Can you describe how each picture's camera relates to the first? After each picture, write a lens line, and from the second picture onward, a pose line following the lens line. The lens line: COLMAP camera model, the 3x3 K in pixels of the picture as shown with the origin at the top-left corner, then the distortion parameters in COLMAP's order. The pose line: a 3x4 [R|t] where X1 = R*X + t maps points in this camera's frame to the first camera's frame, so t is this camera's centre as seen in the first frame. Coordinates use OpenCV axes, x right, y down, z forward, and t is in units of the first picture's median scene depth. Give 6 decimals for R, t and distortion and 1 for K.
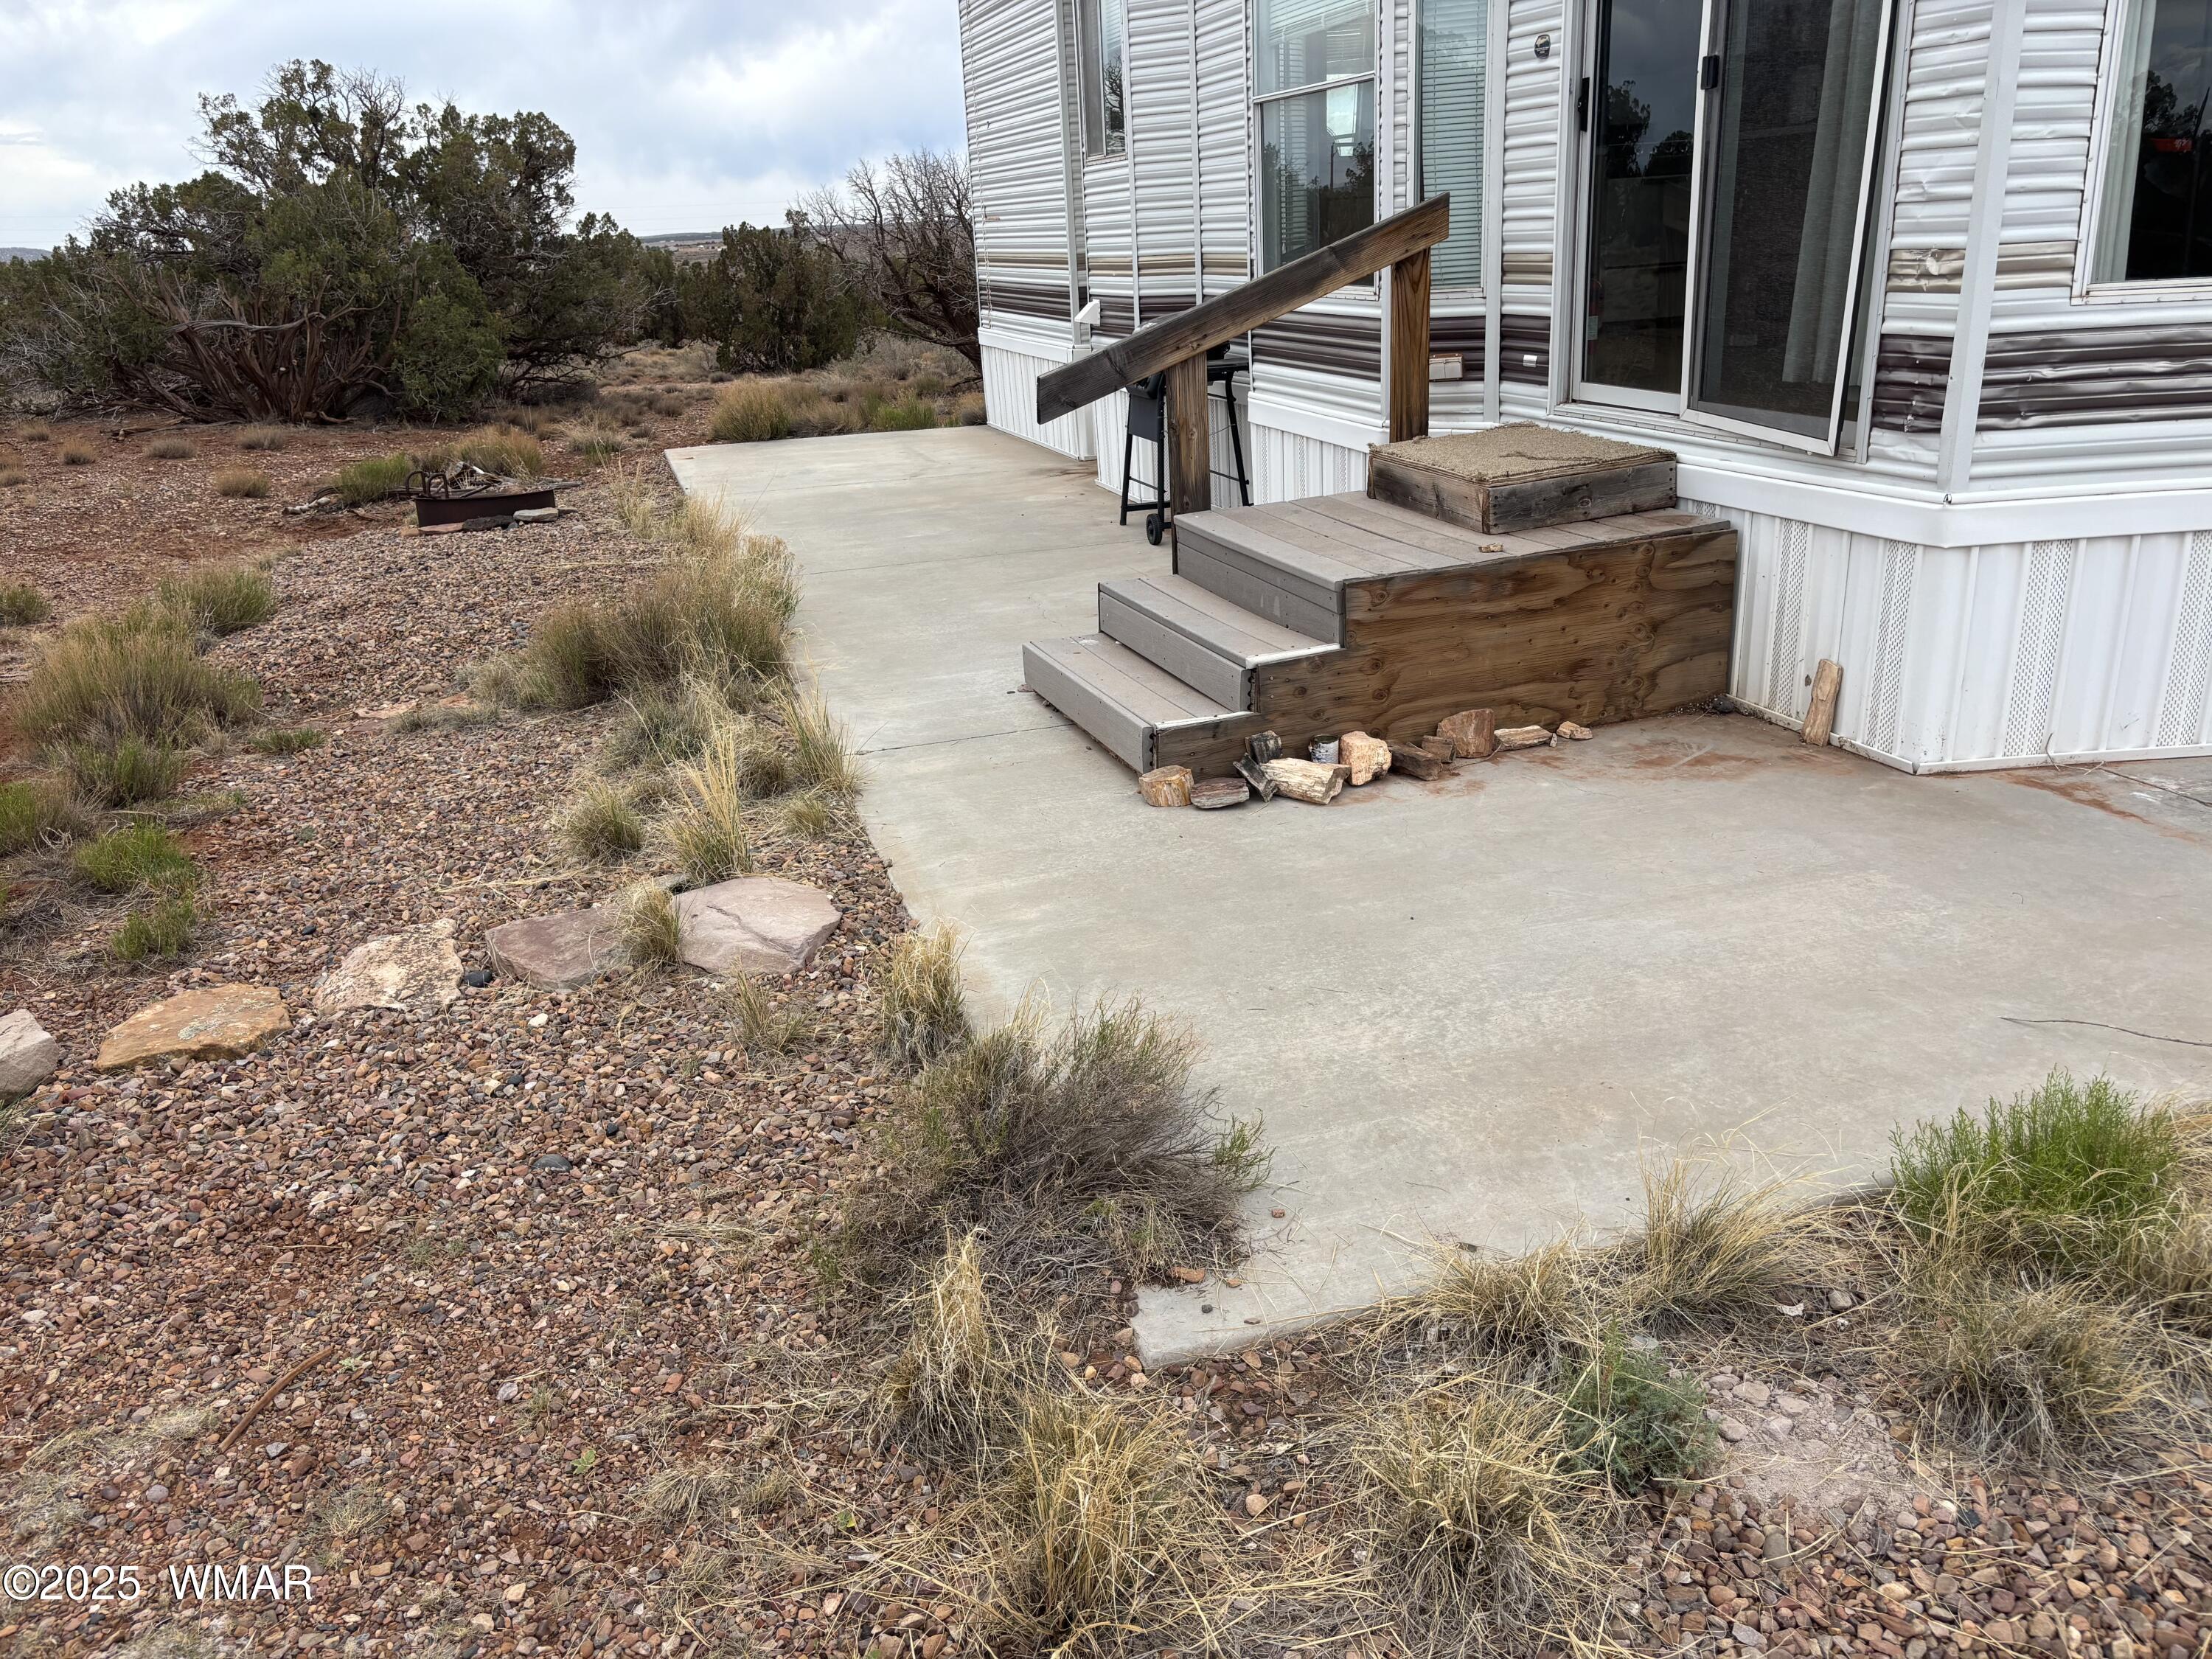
lens RADIAL K [[1666.4, 0, 1106.0], [0, 1666.4, 829.5], [0, 0, 1]] dist [0.078487, -0.091253]
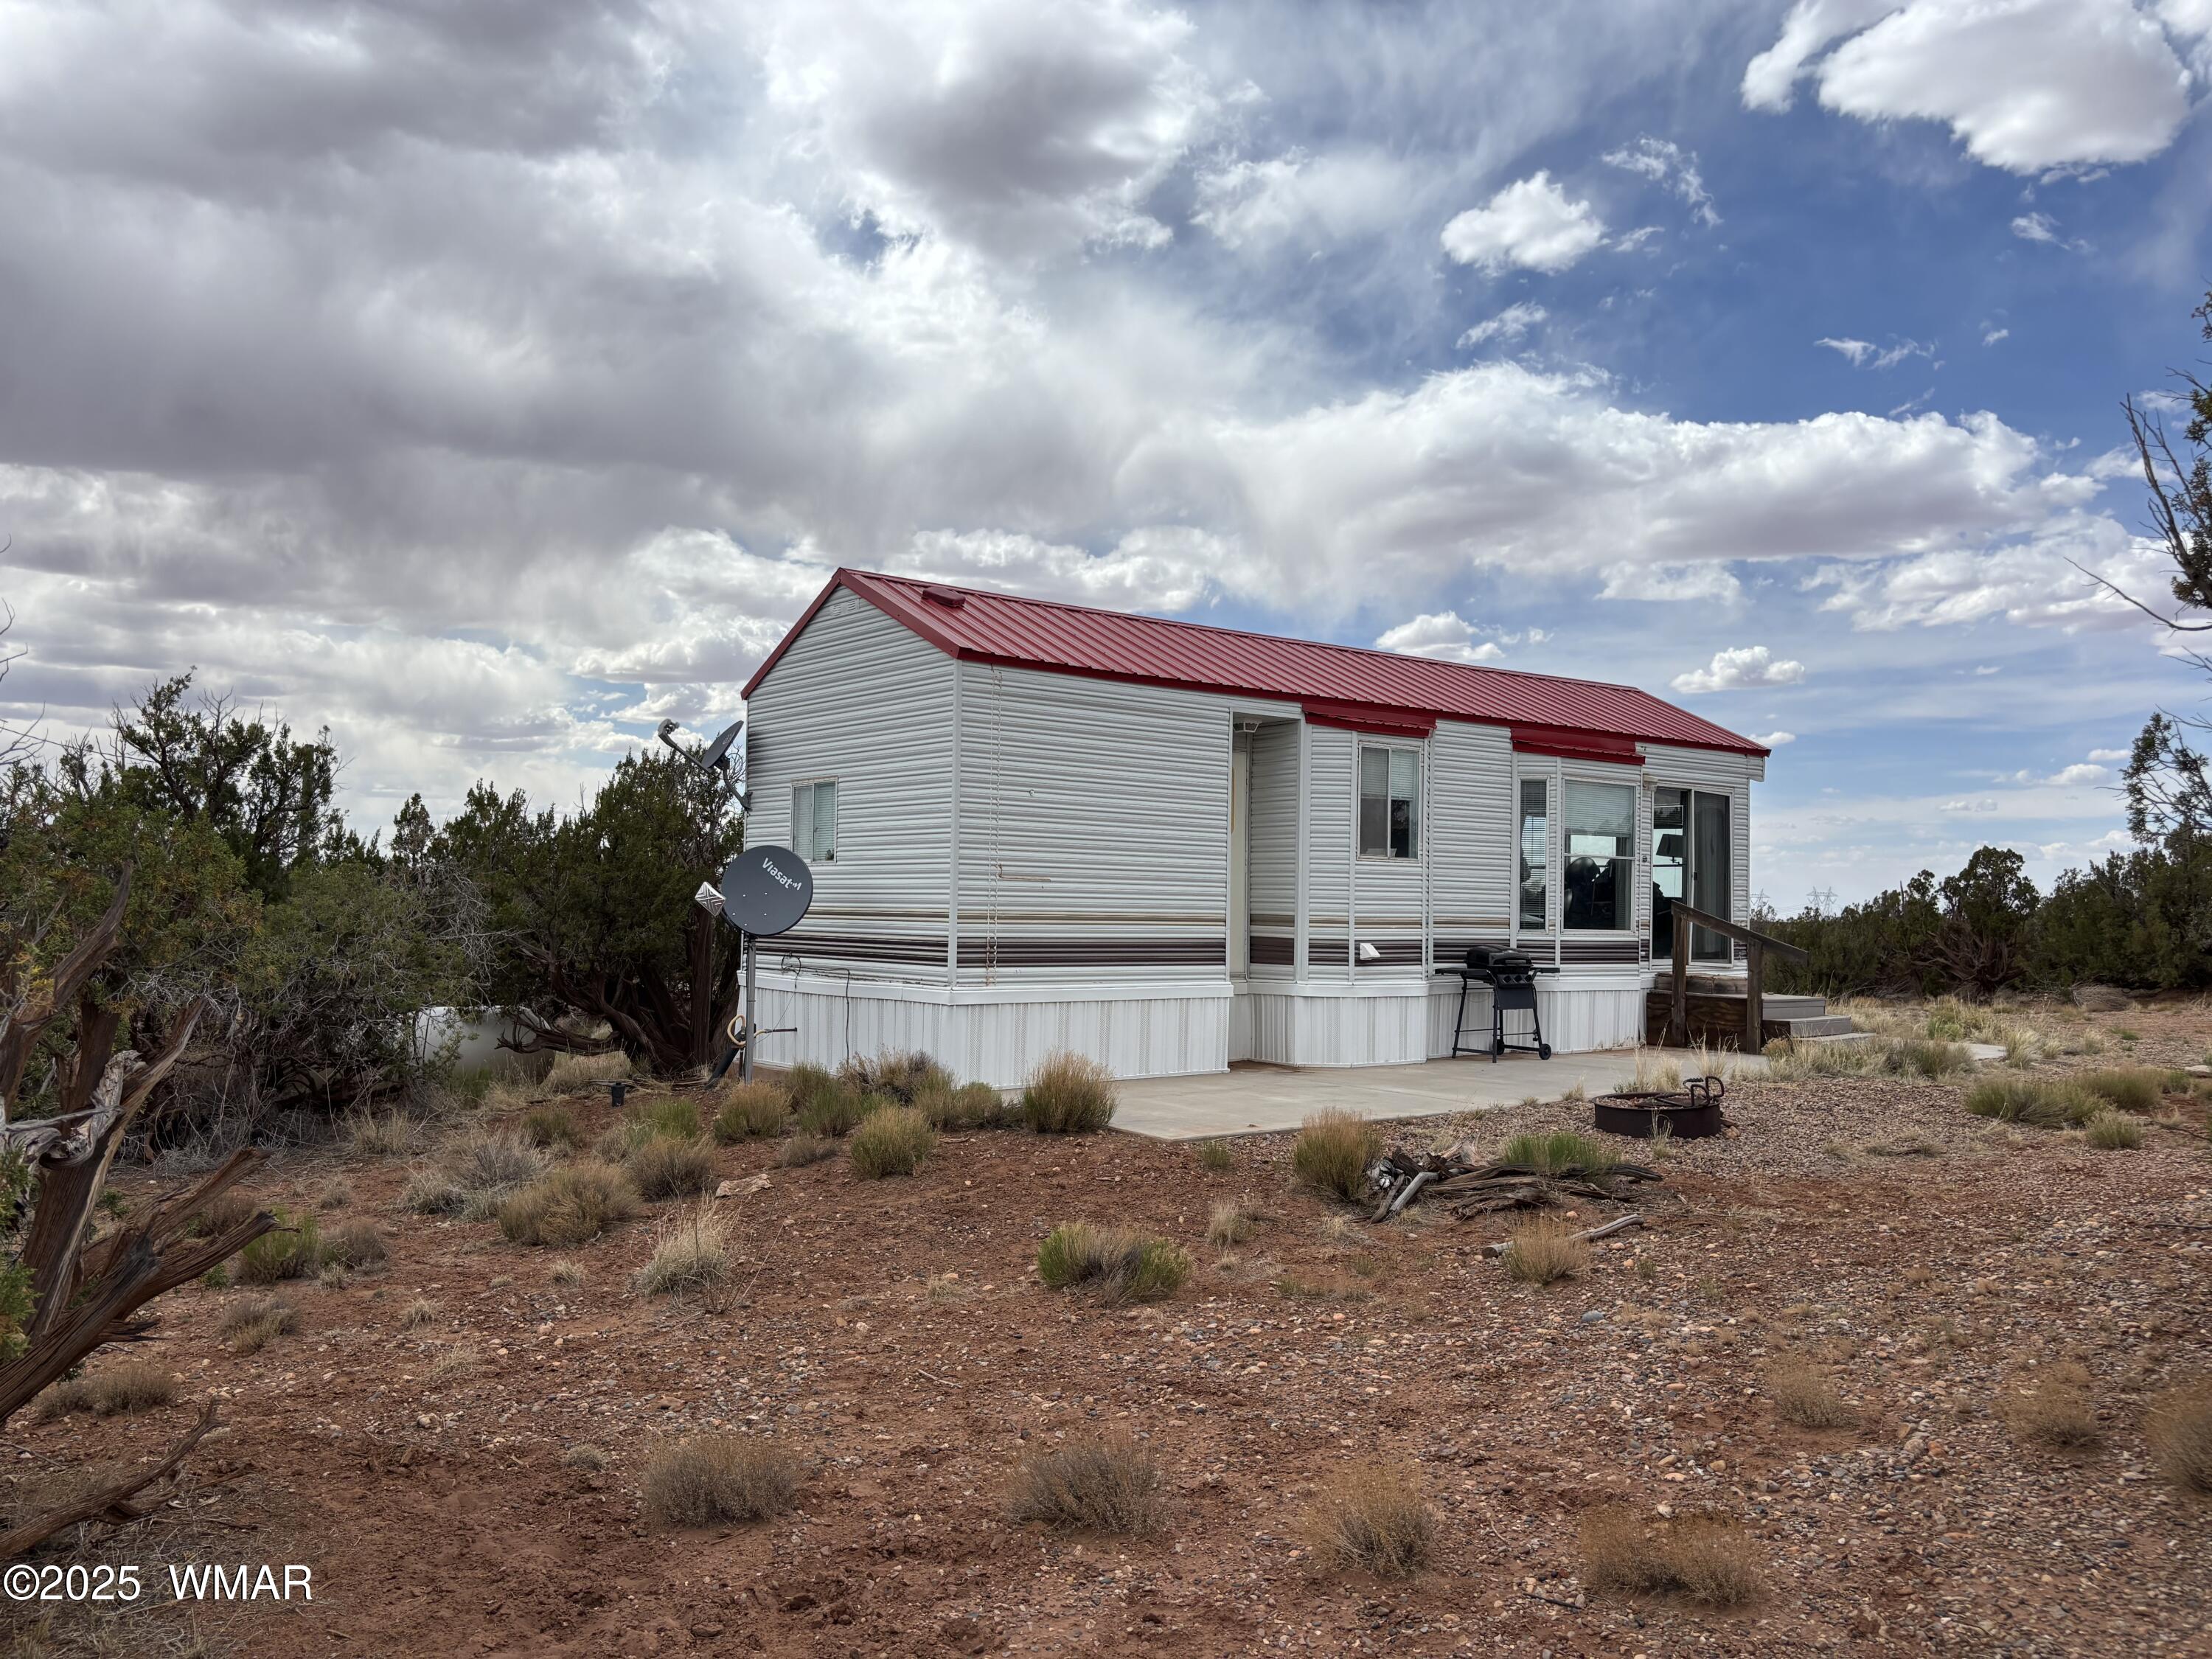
lens RADIAL K [[1675.6, 0, 1106.0], [0, 1675.6, 829.5], [0, 0, 1]] dist [0.159483, -0.327296]
pose [[-0.358266, 0.078969, 0.930274, -2.773253], [0.314528, 0.948378, 0.040625, -1.130309], [-0.879043, 0.307152, -0.364610, 3.564429]]
